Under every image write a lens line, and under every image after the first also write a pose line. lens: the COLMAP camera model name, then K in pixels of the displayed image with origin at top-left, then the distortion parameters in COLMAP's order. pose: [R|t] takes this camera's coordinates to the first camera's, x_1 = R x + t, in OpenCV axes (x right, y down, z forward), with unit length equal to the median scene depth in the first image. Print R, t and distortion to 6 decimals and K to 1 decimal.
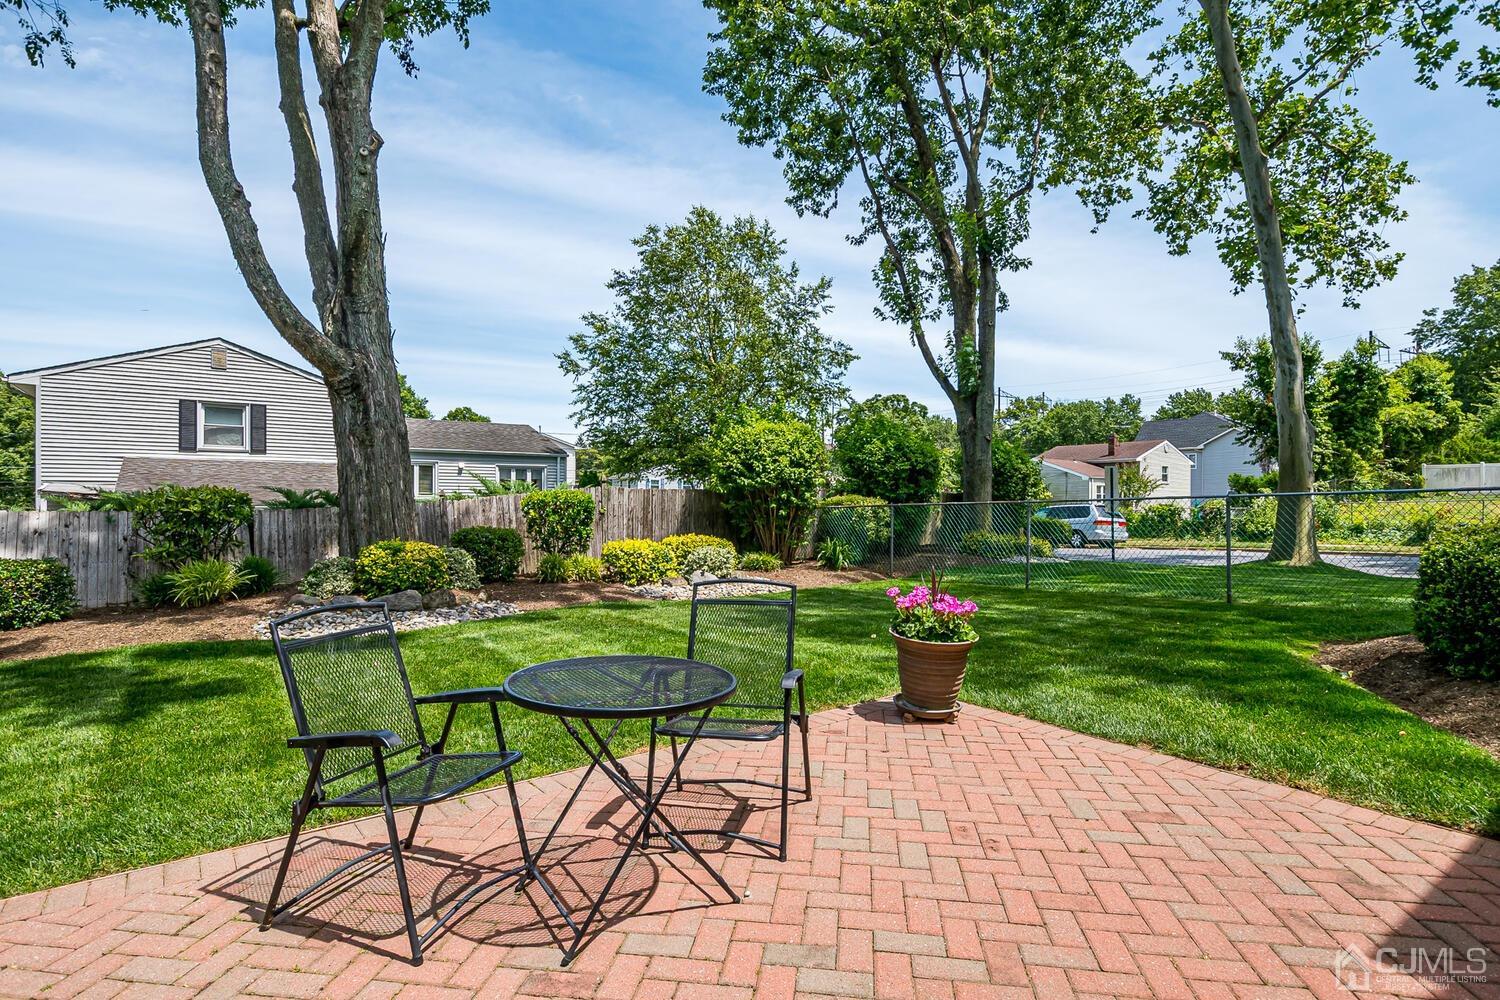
lens RADIAL K [[661.7, 0, 747.2], [0, 661.7, 510.0], [0, 0, 1]] dist [-0.022536, 0.003257]
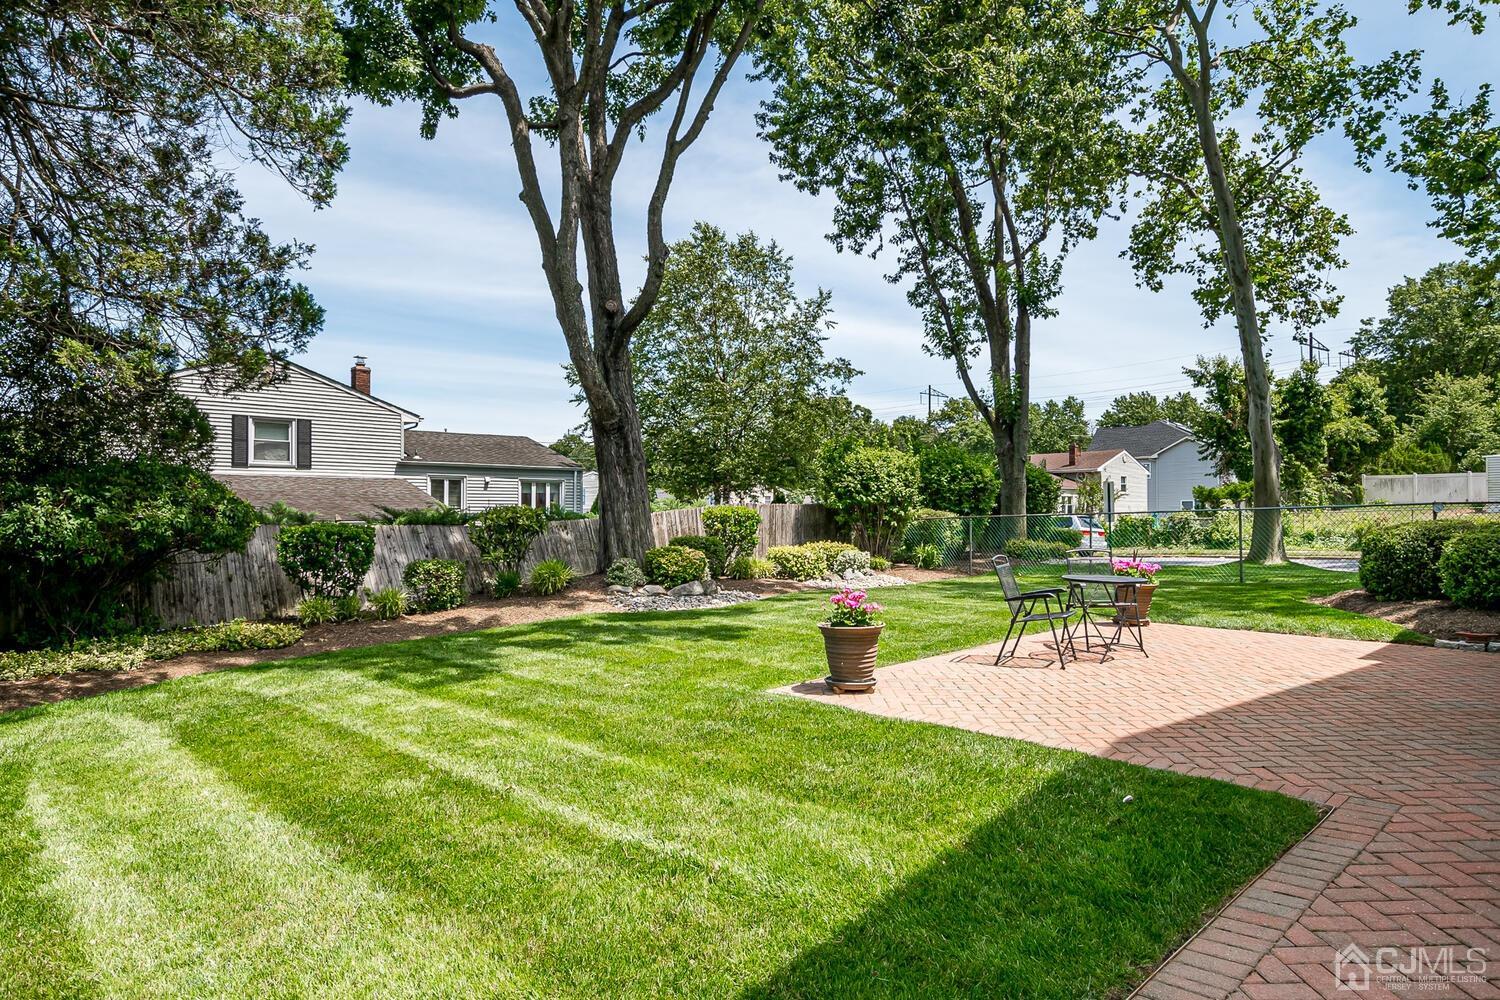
lens RADIAL K [[739.0, 0, 751.5], [0, 739.0, 512.8], [0, 0, 1]] dist [-0.025835, 0.012381]
pose [[0.994075, -0.004808, 0.108594, -0.168447], [0.006367, 0.999882, -0.014013, 0.000759], [-0.108513, 0.014622, 0.993987, -0.161855]]
